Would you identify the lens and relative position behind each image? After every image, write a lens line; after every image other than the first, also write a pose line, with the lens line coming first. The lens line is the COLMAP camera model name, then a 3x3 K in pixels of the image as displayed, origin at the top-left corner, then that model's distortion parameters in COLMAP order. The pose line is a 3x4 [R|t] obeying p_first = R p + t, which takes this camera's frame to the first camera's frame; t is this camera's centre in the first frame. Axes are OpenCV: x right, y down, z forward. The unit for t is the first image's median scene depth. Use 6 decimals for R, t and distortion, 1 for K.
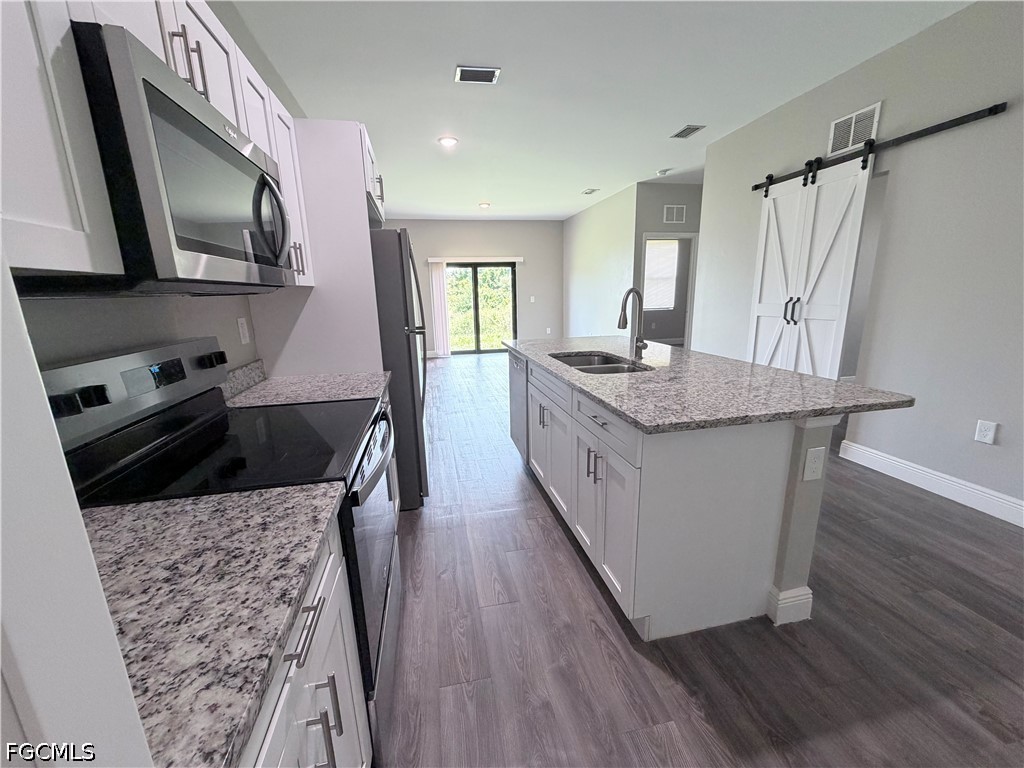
lens RADIAL K [[410.5, 0, 508.7], [0, 410.5, 387.3], [0, 0, 1]] dist [-0.001114, -0.000759]
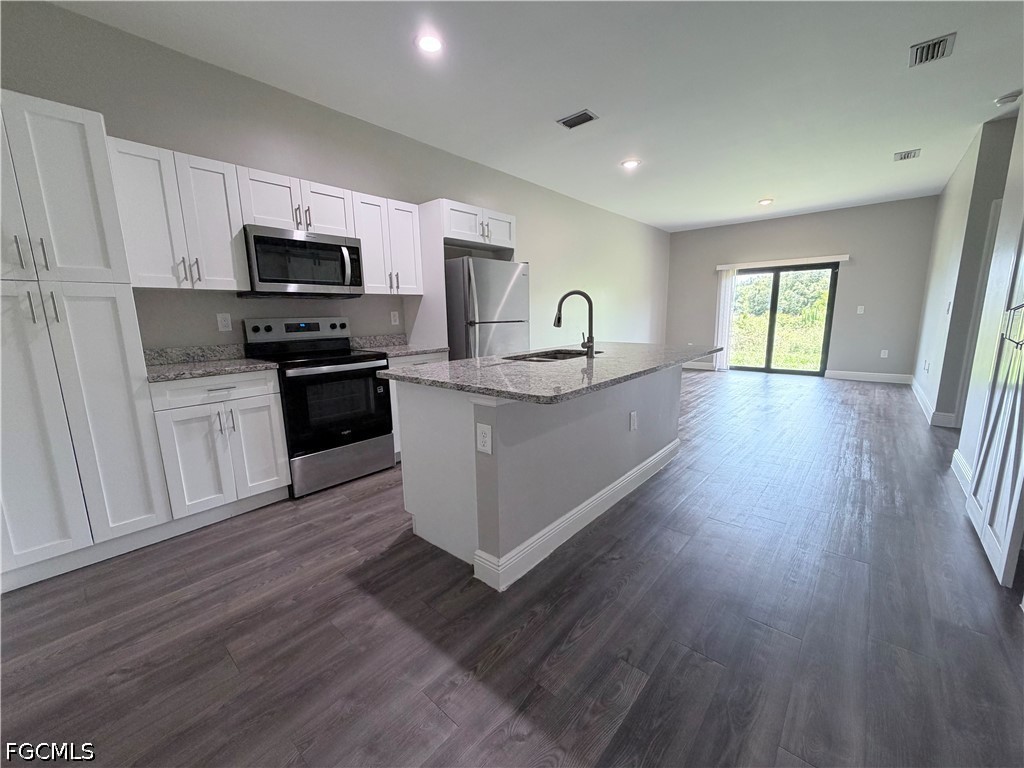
lens RADIAL K [[410.5, 0, 508.1], [0, 410.5, 391.0], [0, 0, 1]] dist [-0.001114, -0.000759]
pose [[0.599092, 0.162651, -0.783985, 0.292127], [-0.178455, 0.981644, 0.067290, -0.005655], [0.780539, 0.099594, 0.617122, 0.057890]]
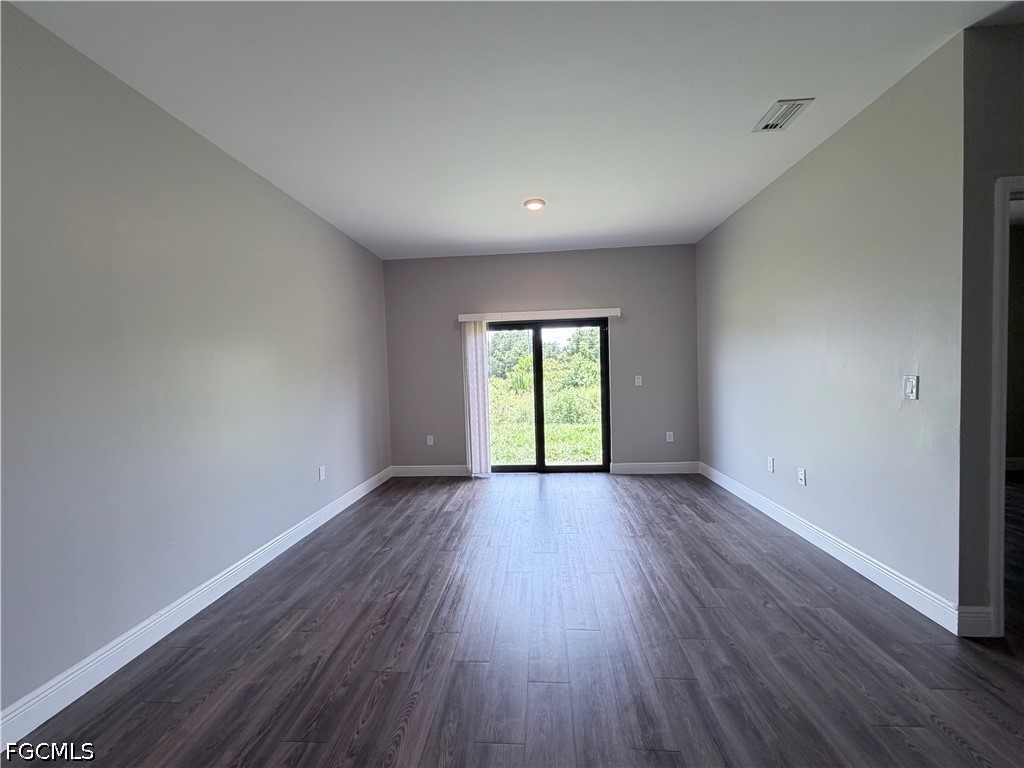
lens RADIAL K [[410.5, 0, 508.0], [0, 410.5, 386.4], [0, 0, 1]] dist [-0.001114, -0.000759]
pose [[0.959433, 0.008621, -0.281805, 0.046238], [-0.059553, 0.983176, -0.172678, -0.102657], [0.275575, 0.182455, 0.943805, 0.438736]]
